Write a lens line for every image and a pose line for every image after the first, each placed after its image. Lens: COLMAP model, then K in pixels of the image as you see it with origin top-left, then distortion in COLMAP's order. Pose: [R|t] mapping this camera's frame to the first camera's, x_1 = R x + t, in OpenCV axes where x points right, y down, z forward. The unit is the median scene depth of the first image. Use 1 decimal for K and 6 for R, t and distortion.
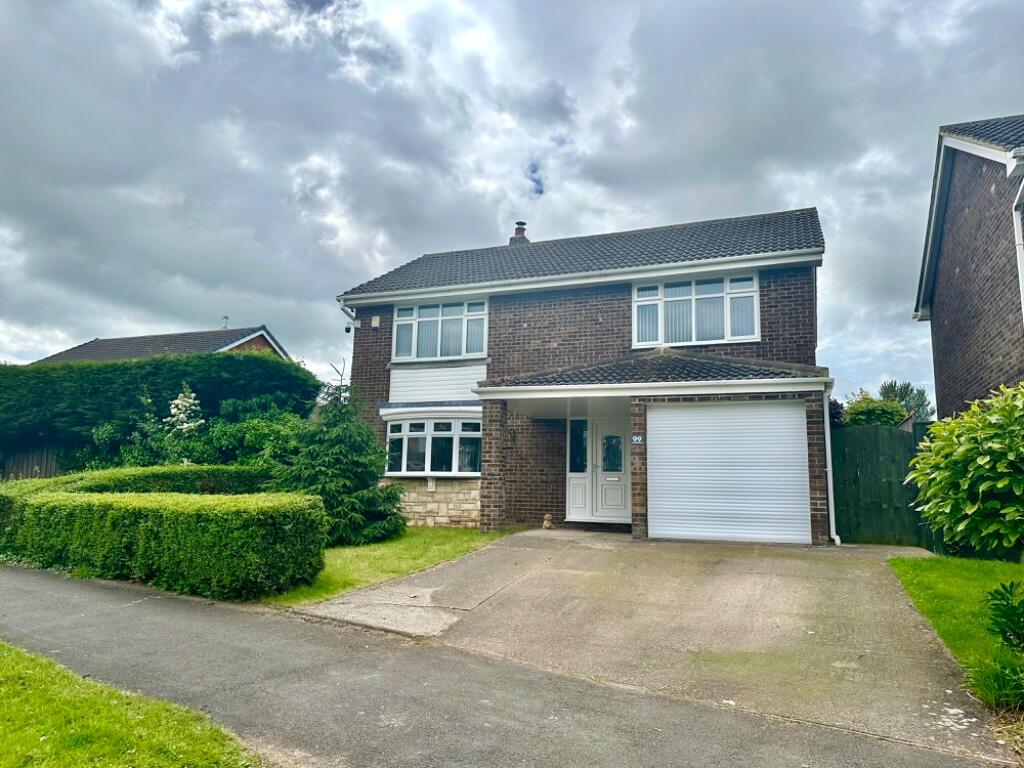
lens RADIAL K [[690.1, 0, 512.0], [0, 690.1, 384.0], [0, 0, 1]] dist [0.080874, -0.106978]
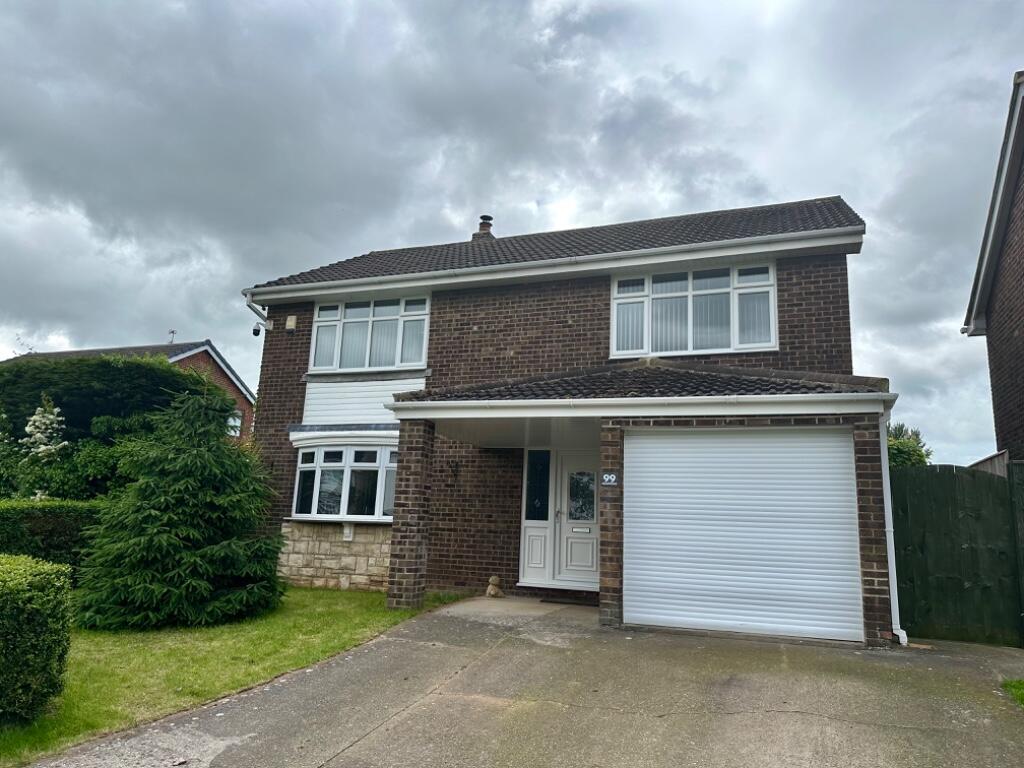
lens RADIAL K [[690.1, 0, 512.0], [0, 690.1, 384.0], [0, 0, 1]] dist [0.080874, -0.106978]
pose [[0.999720, 0.021684, 0.009512, 0.059049], [-0.021206, 0.998632, -0.047793, 0.015824], [-0.010535, 0.047578, 0.998812, 0.238714]]
